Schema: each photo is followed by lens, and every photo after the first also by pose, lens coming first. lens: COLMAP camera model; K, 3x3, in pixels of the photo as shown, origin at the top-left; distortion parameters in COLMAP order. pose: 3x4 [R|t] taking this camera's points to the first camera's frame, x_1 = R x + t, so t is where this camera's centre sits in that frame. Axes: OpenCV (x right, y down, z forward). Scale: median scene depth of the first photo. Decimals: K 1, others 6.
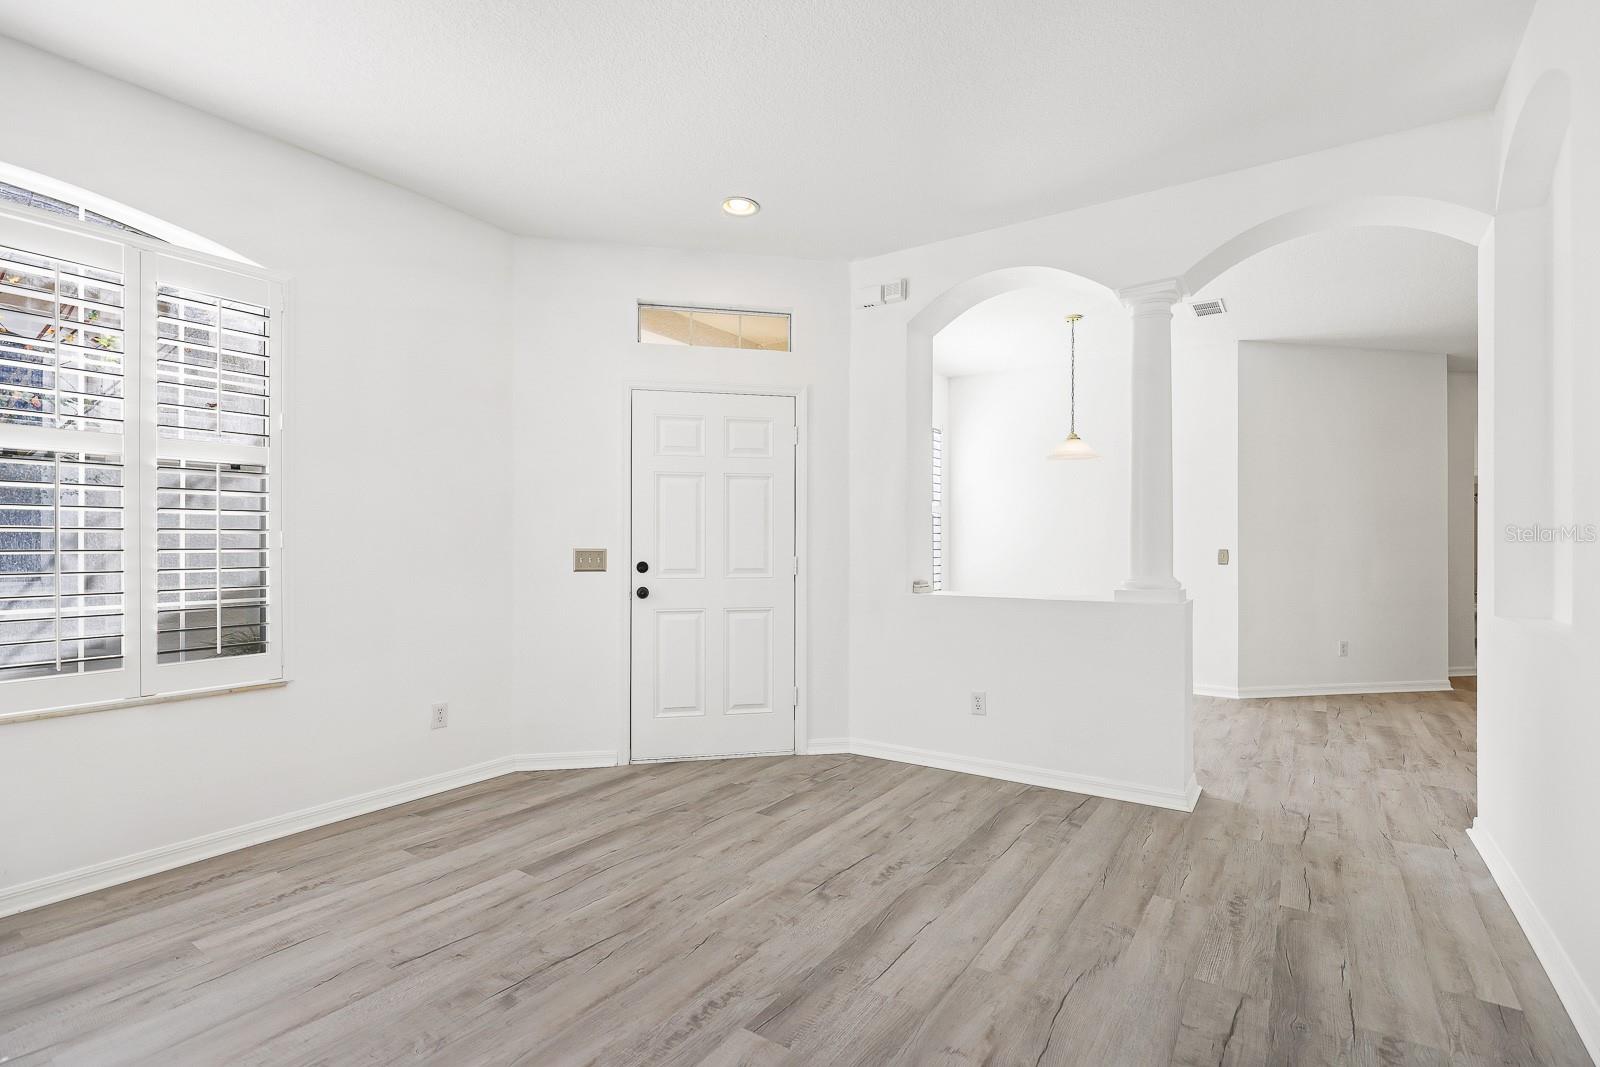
lens RADIAL K [[751.1, 0, 809.9], [0, 751.1, 545.2], [0, 0, 1]] dist [-0.001271, -0.000984]
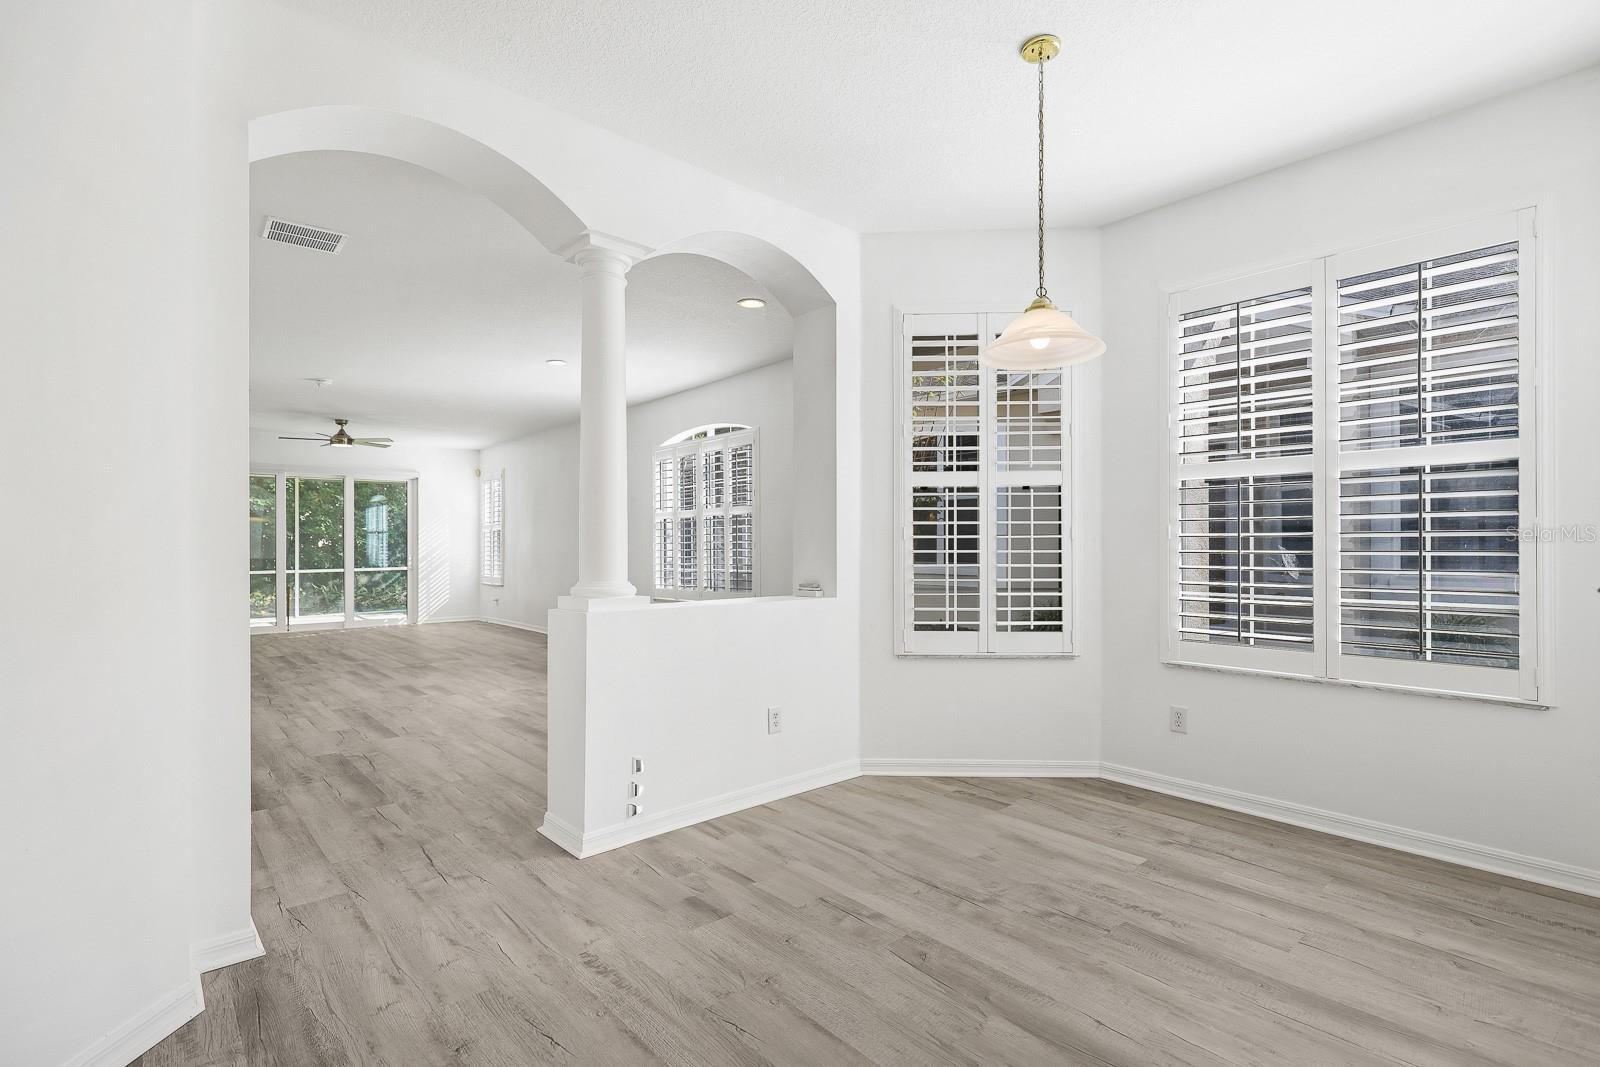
lens RADIAL K [[751.1, 0, 786.5], [0, 751.1, 542.5], [0, 0, 1]] dist [-0.001271, -0.000984]
pose [[-0.263095, -0.007159, -0.964743, 0.362747], [-0.000553, 0.999973, -0.007270, 0.000509], [0.964770, -0.001379, -0.263092, 0.420778]]
